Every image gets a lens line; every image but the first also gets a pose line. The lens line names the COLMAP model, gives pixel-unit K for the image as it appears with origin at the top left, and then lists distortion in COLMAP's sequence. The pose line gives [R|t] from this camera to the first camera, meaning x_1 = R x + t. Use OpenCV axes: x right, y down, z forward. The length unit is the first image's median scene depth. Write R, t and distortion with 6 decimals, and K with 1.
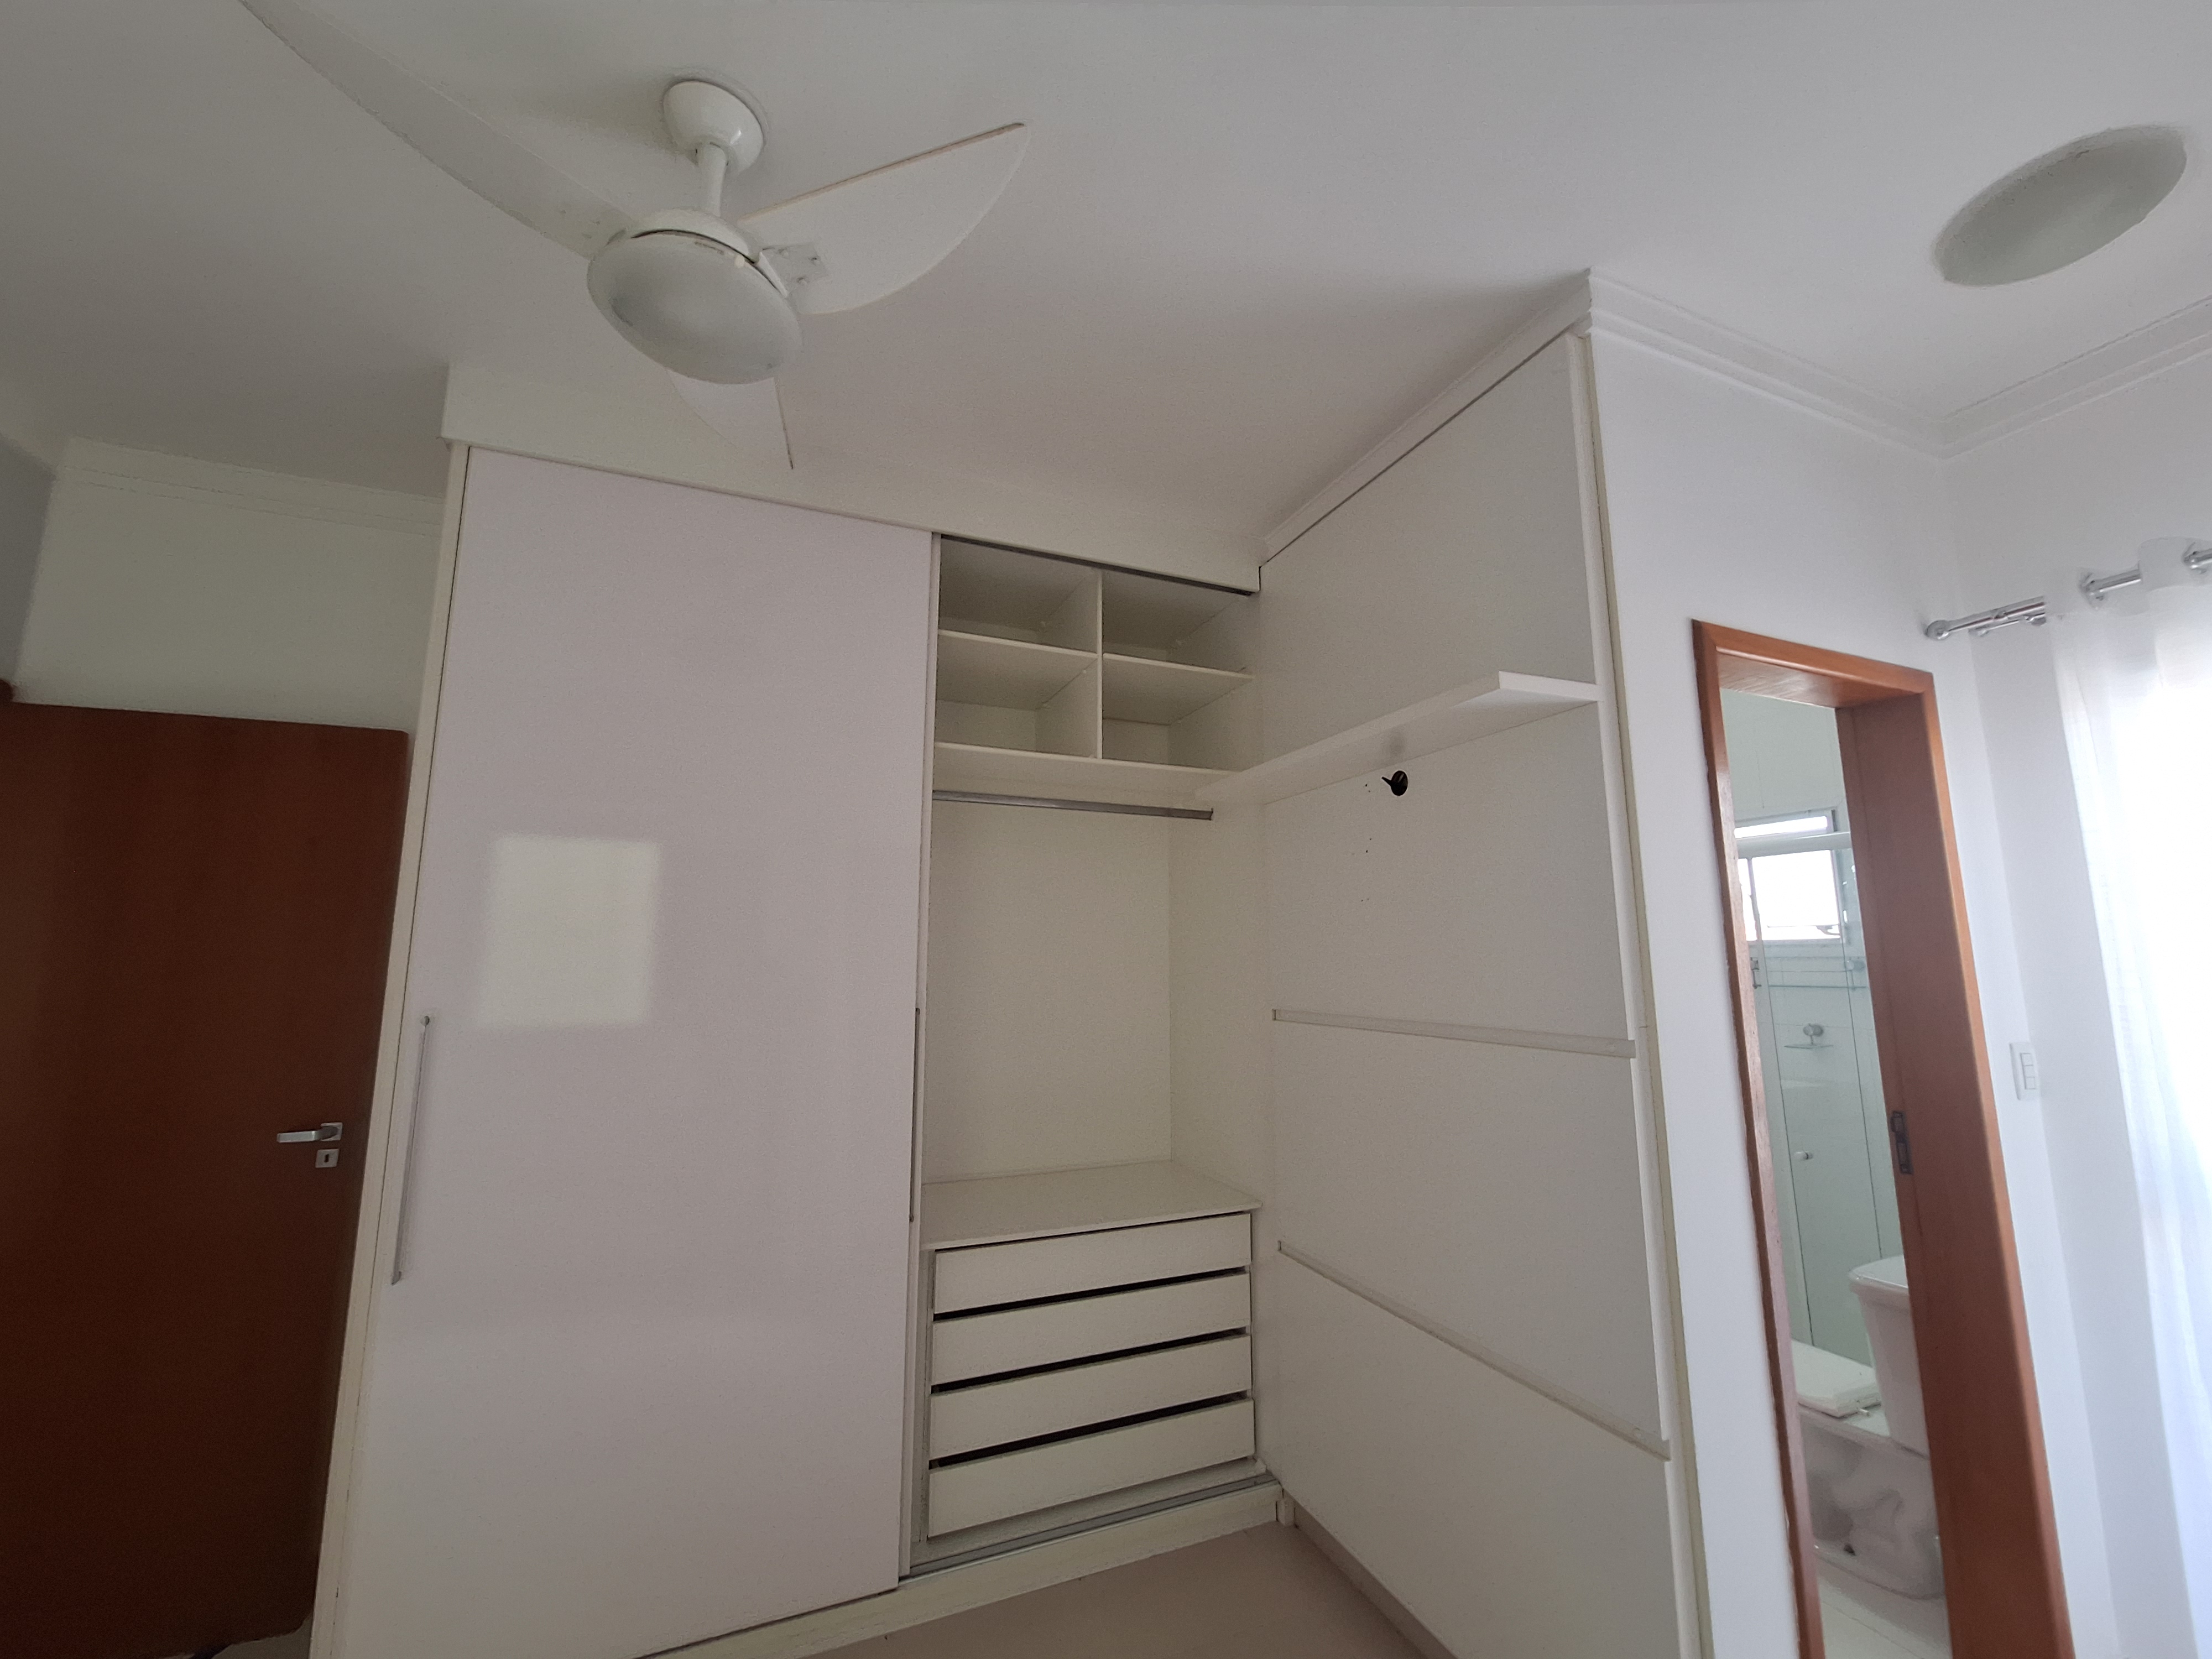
lens RADIAL K [[876.4, 0, 1108.7], [0, 876.4, 833.8], [0, 0, 1]] dist [-0.002991, -0.000004]
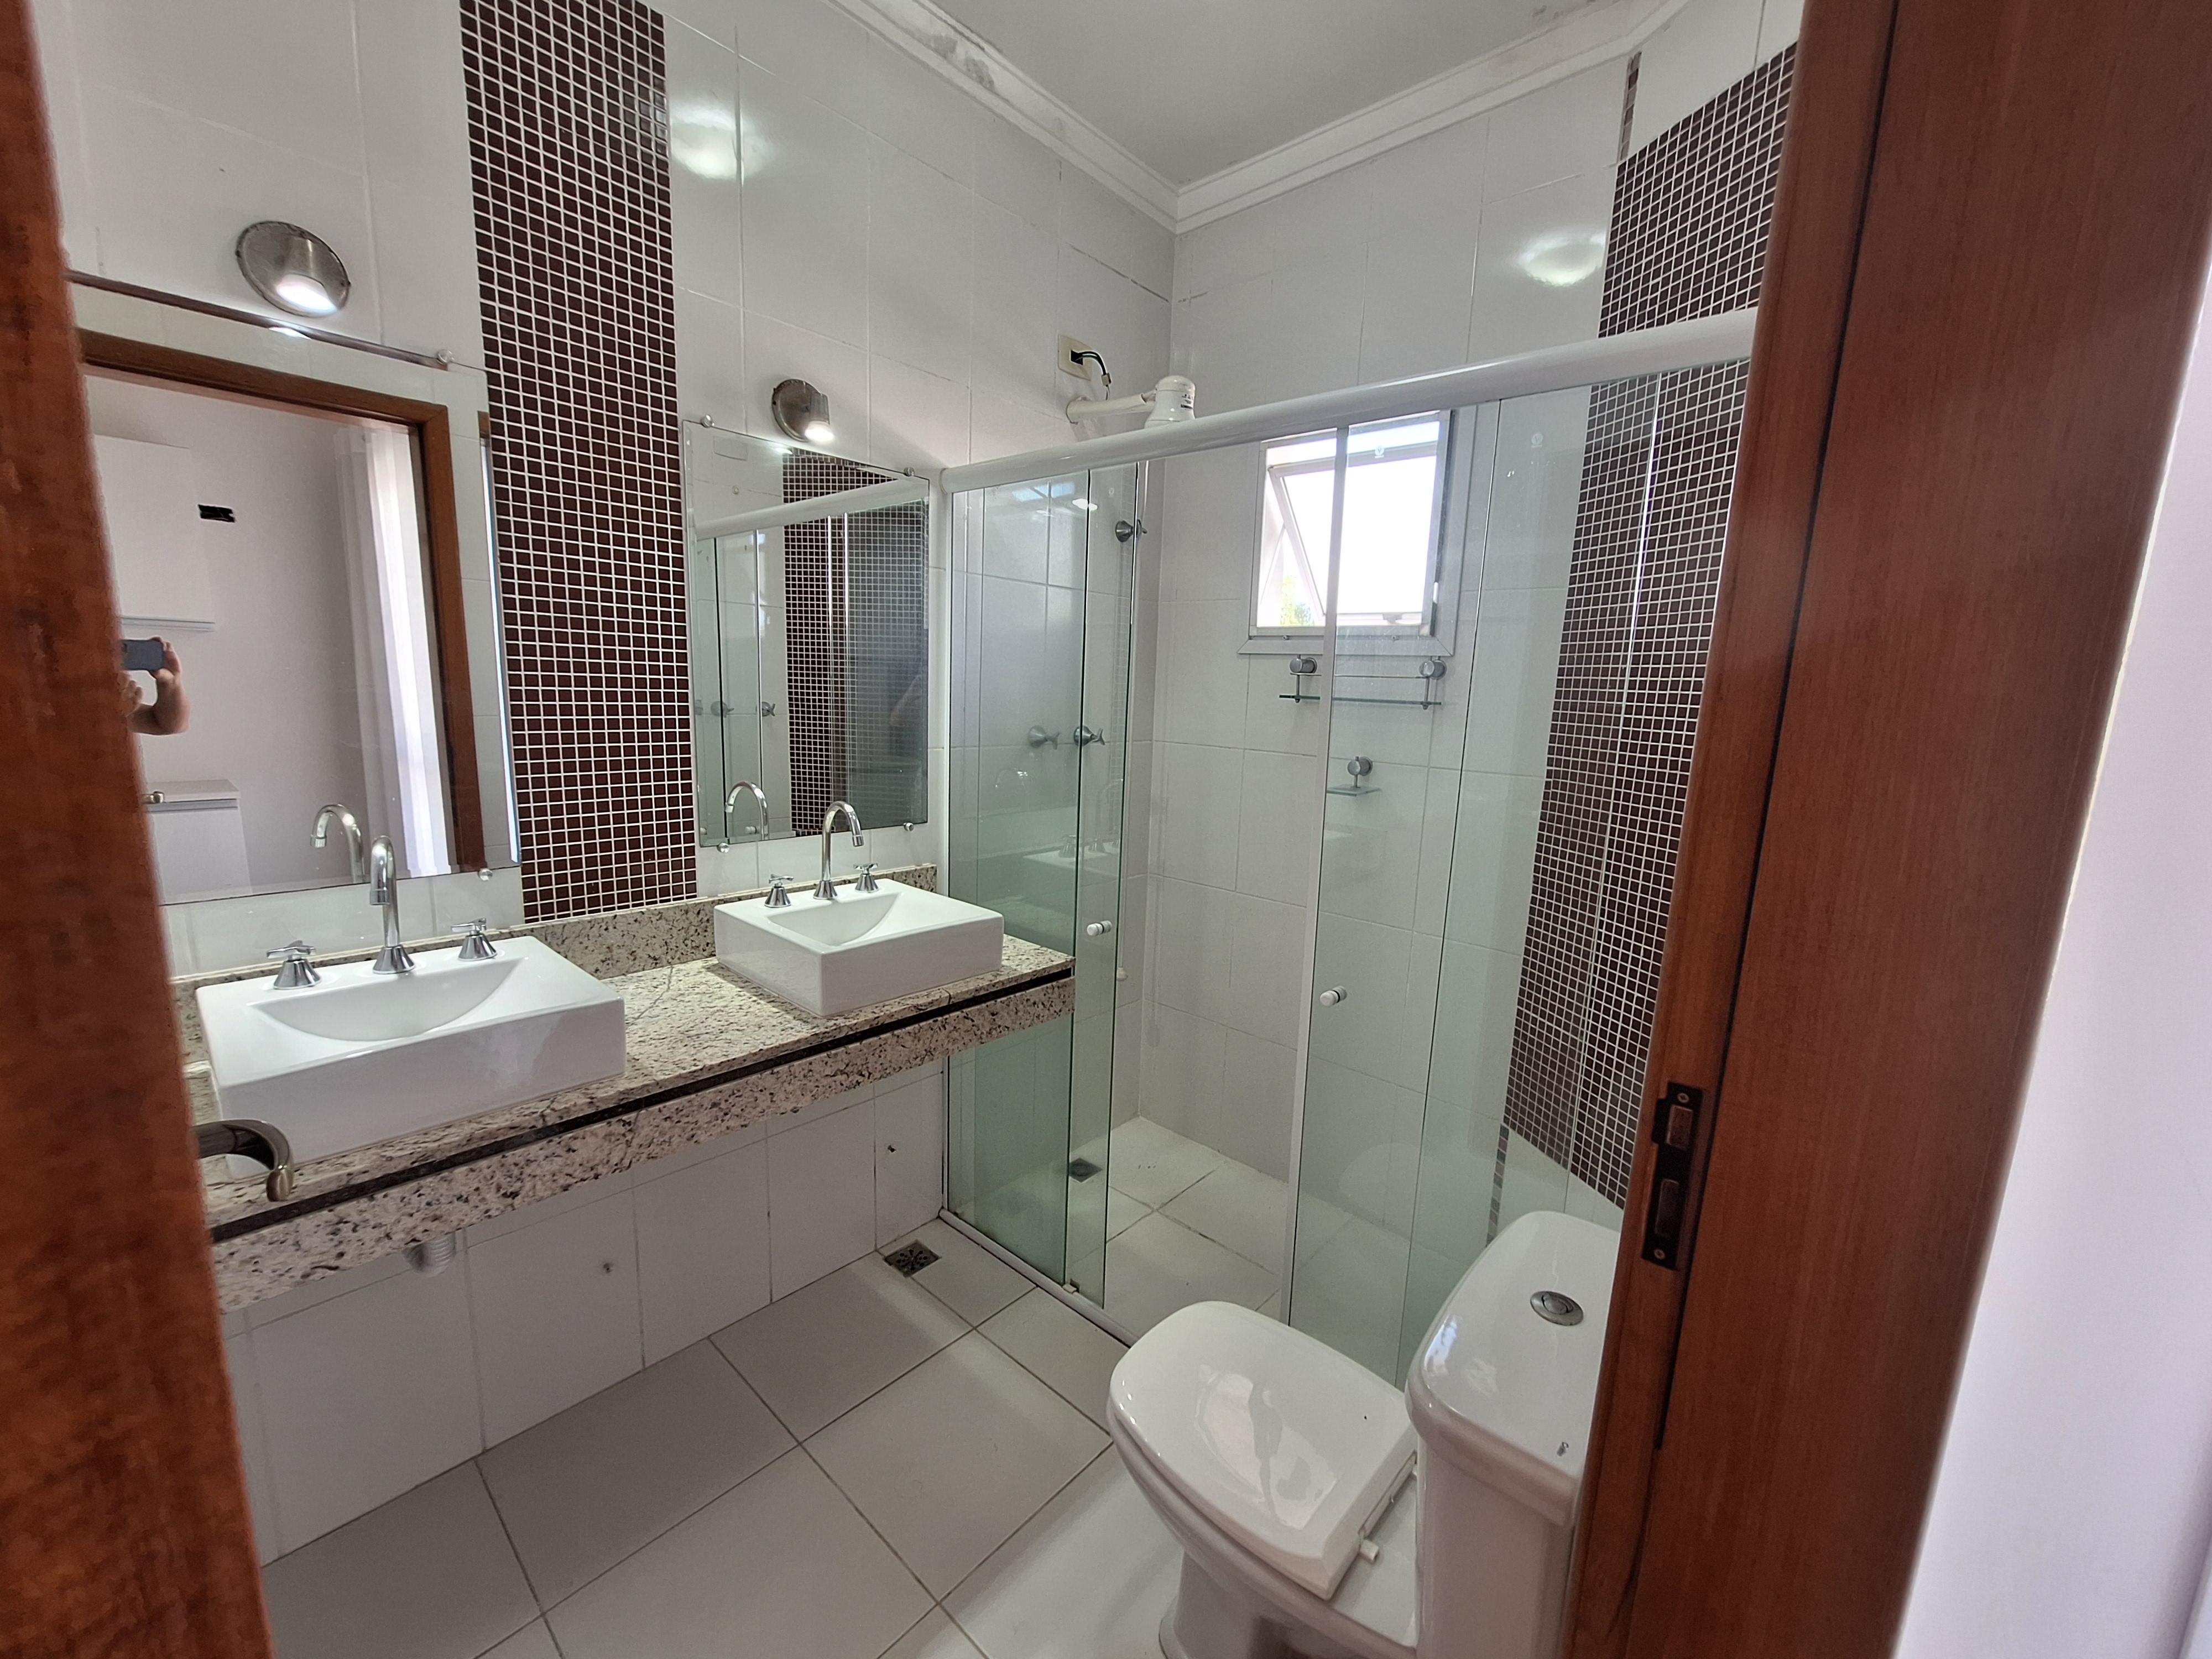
lens RADIAL K [[884.3, 0, 1116.7], [0, 884.3, 829.3], [0, 0, 1]] dist [-0.003158, 0.004611]
pose [[0.898397, -0.037028, 0.437621, 0.344241], [-0.103834, 0.950283, 0.293566, 0.092128], [-0.426734, -0.309178, 0.849886, 0.494685]]
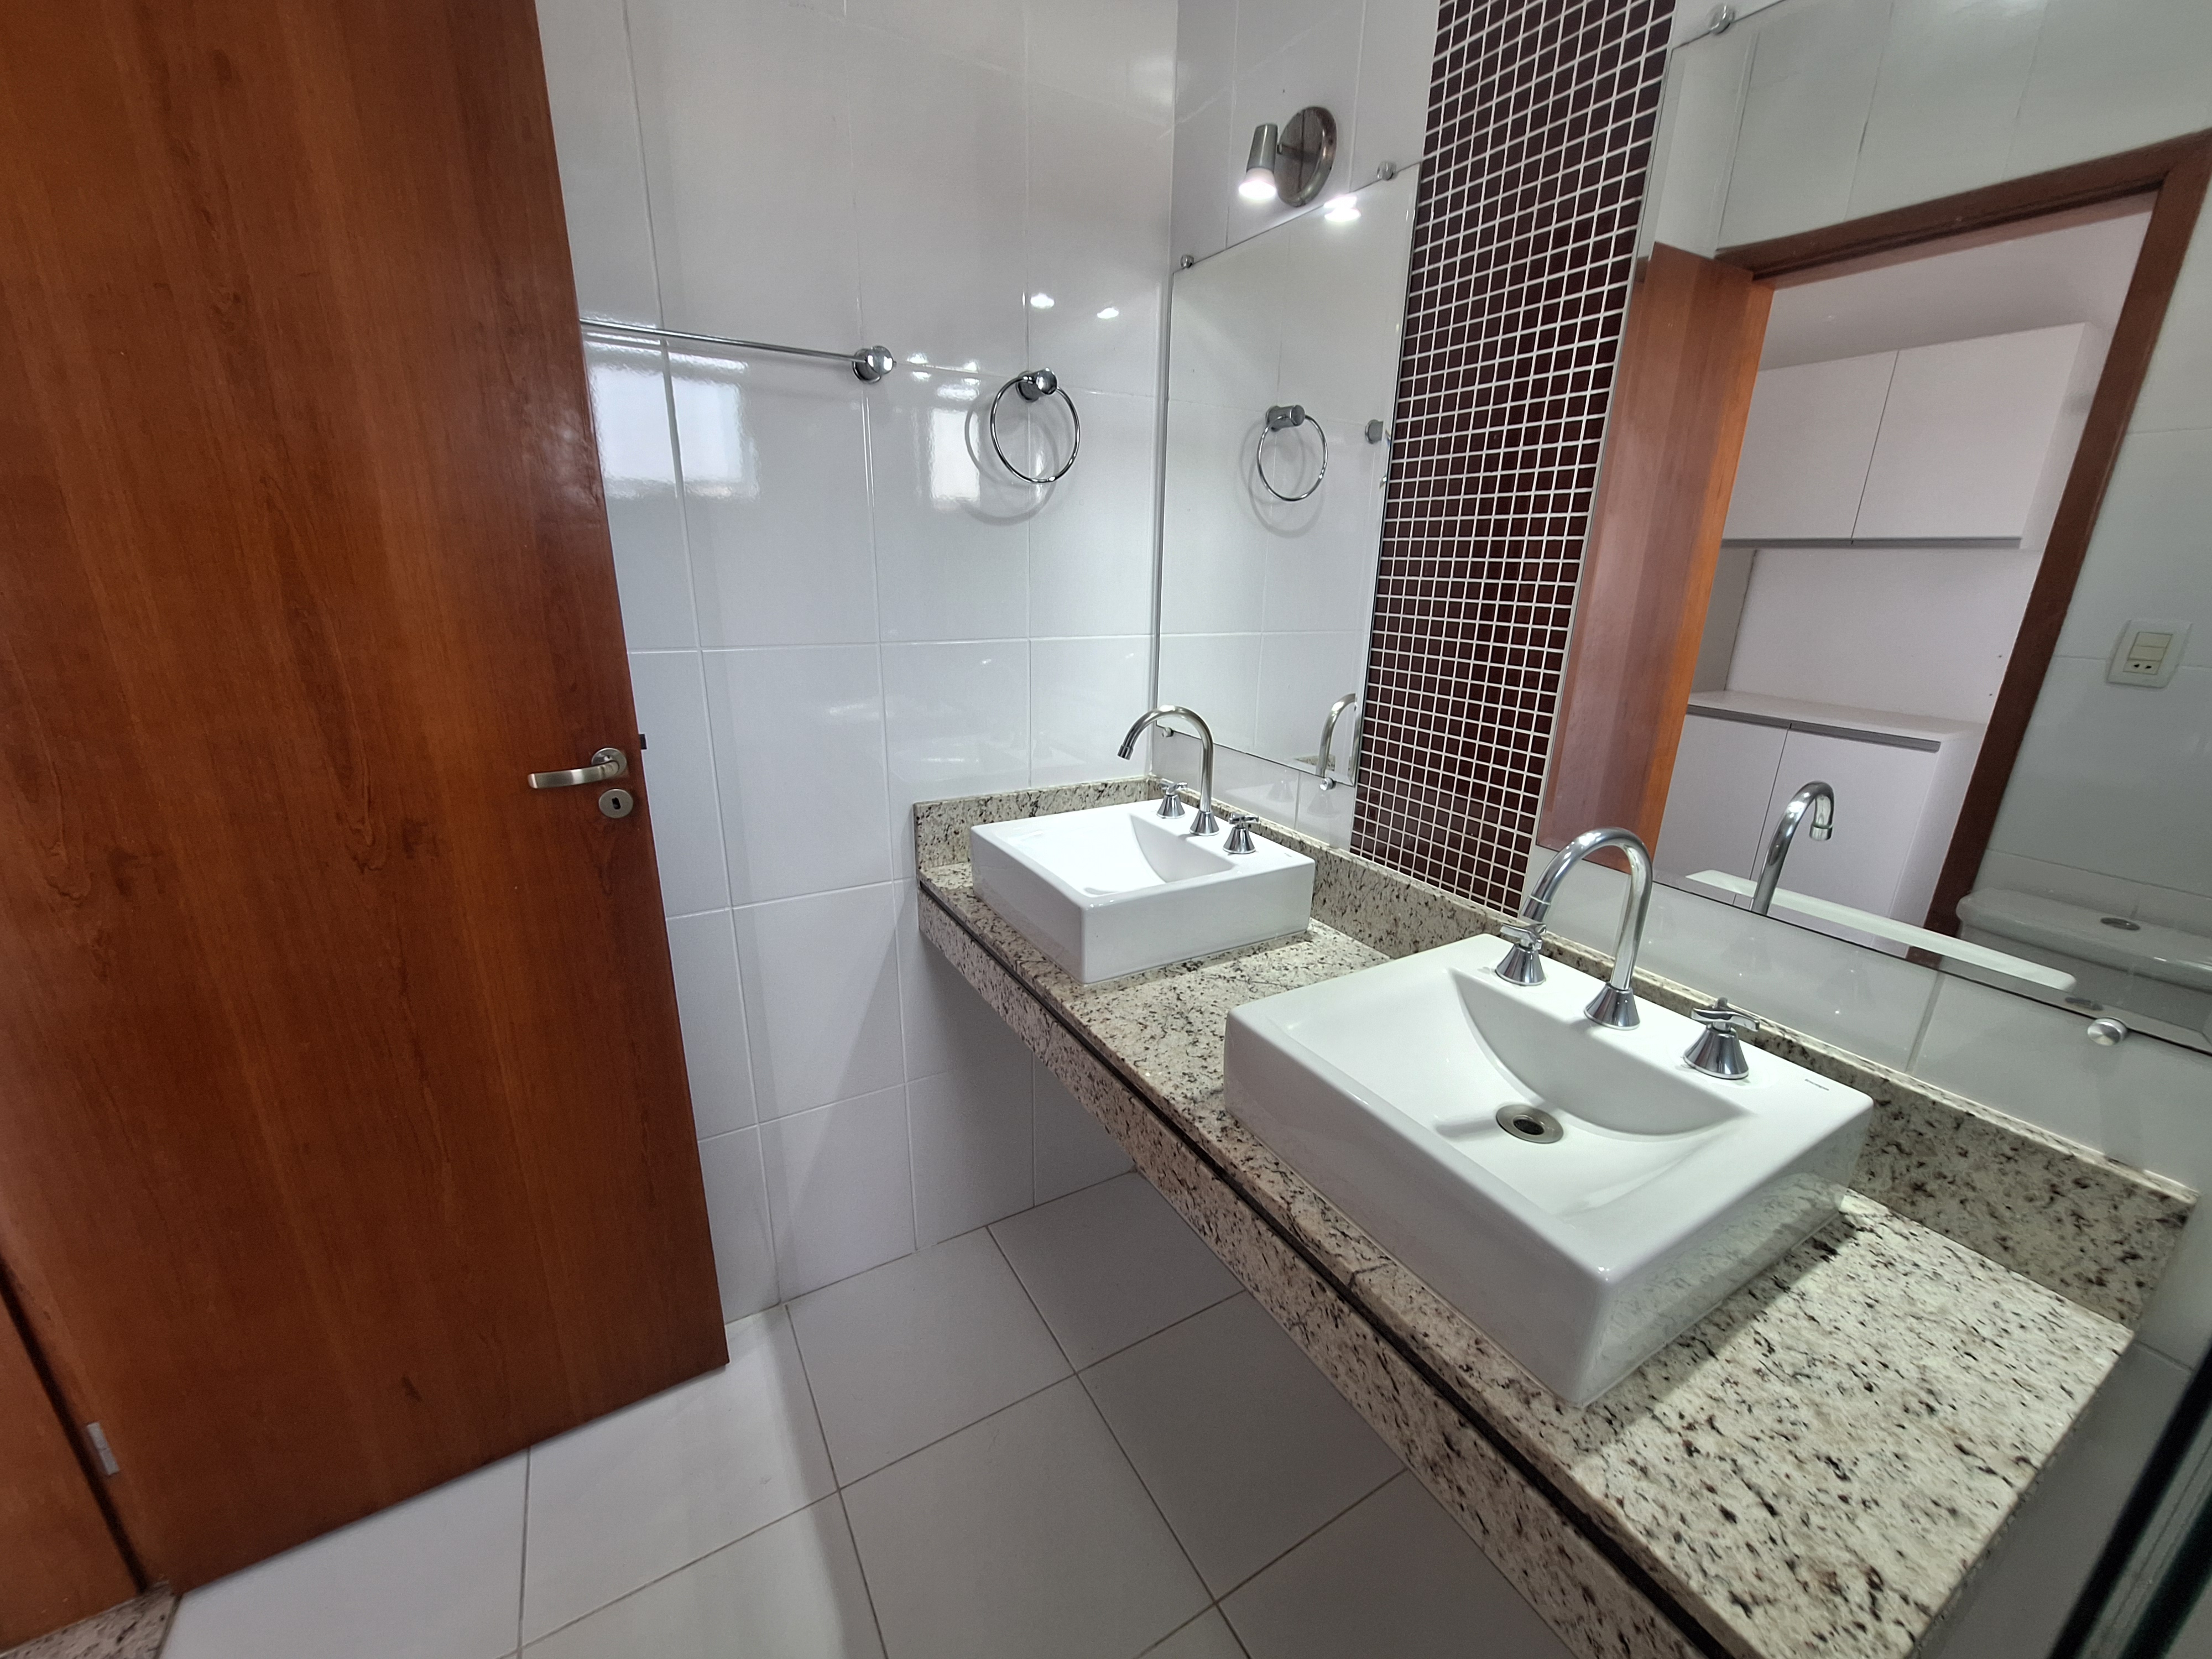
lens RADIAL K [[878.4, 0, 1113.2], [0, 878.4, 831.9], [0, 0, 1]] dist [-0.002295, 0.000703]
pose [[0.139162, 0.297142, -0.944638, 0.493442], [0.125930, 0.940865, 0.314507, 0.125728], [0.982230, -0.162726, 0.093513, 0.684610]]
